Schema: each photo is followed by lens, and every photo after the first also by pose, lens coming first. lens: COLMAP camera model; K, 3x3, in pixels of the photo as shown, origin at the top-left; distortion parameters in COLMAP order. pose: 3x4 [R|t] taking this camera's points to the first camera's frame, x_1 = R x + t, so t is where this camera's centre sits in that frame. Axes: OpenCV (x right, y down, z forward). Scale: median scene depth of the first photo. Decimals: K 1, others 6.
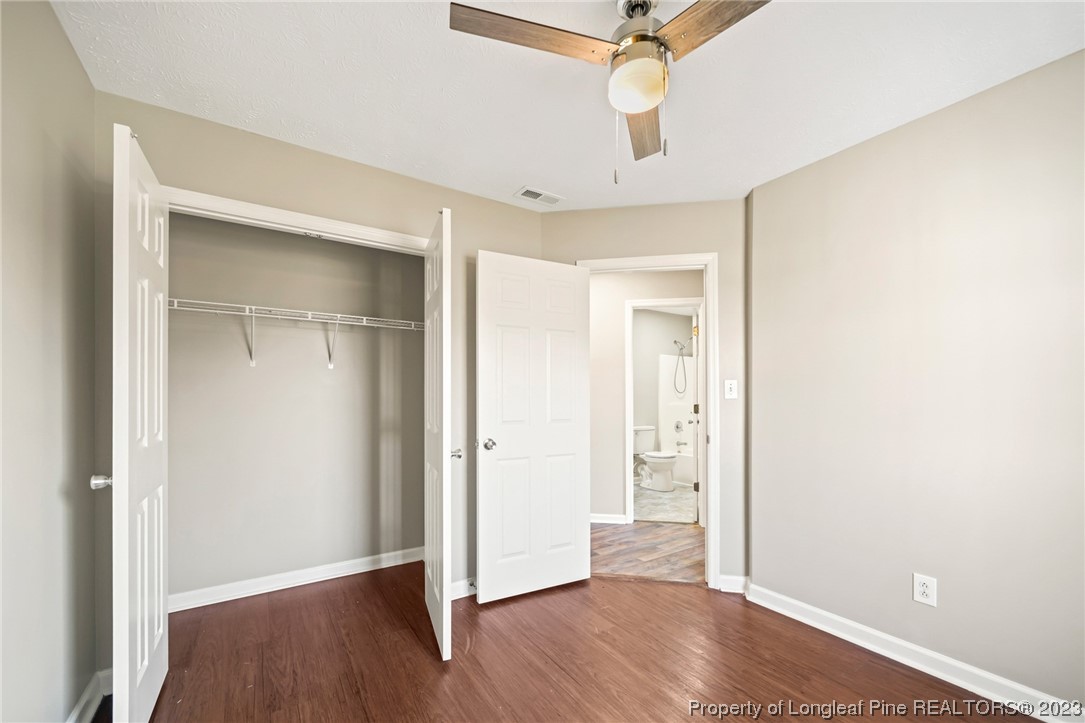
lens RADIAL K [[427.4, 0, 541.9], [0, 427.4, 398.2], [0, 0, 1]] dist [-0.000460, -0.000107]
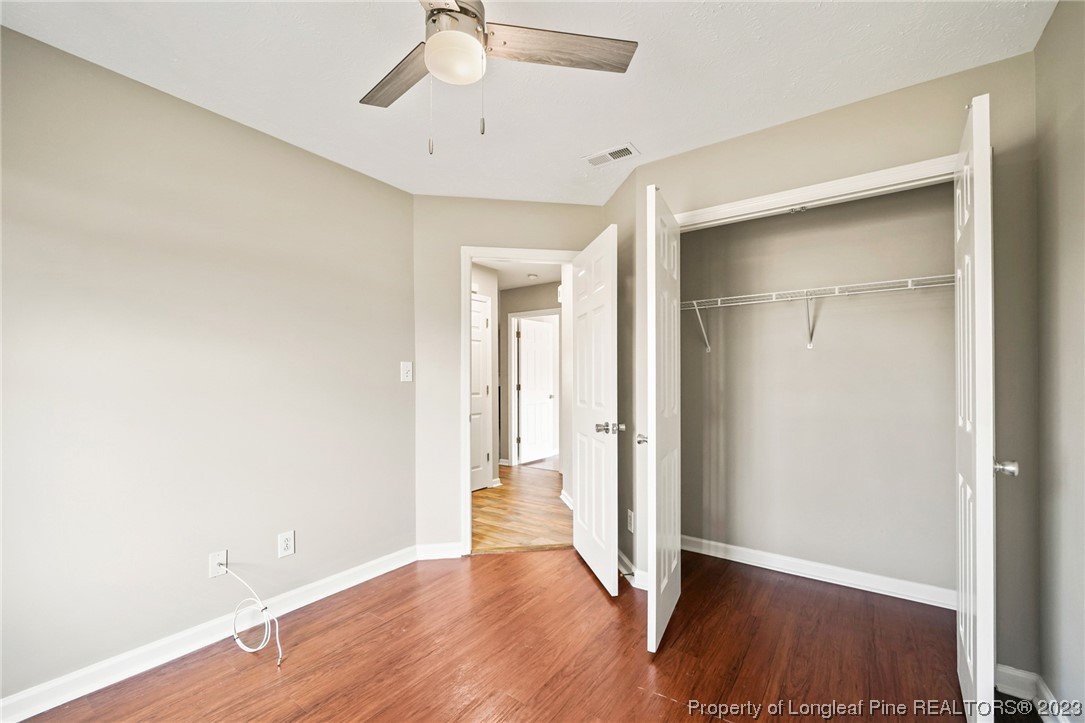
lens RADIAL K [[454.1, 0, 540.5], [0, 454.1, 382.5], [0, 0, 1]] dist [0.000273, -0.000216]
pose [[0.359909, 0.003658, -0.932980, 0.239432], [-0.002964, 0.999992, 0.002777, 0.002215], [0.932983, 0.001766, 0.359917, 0.123405]]
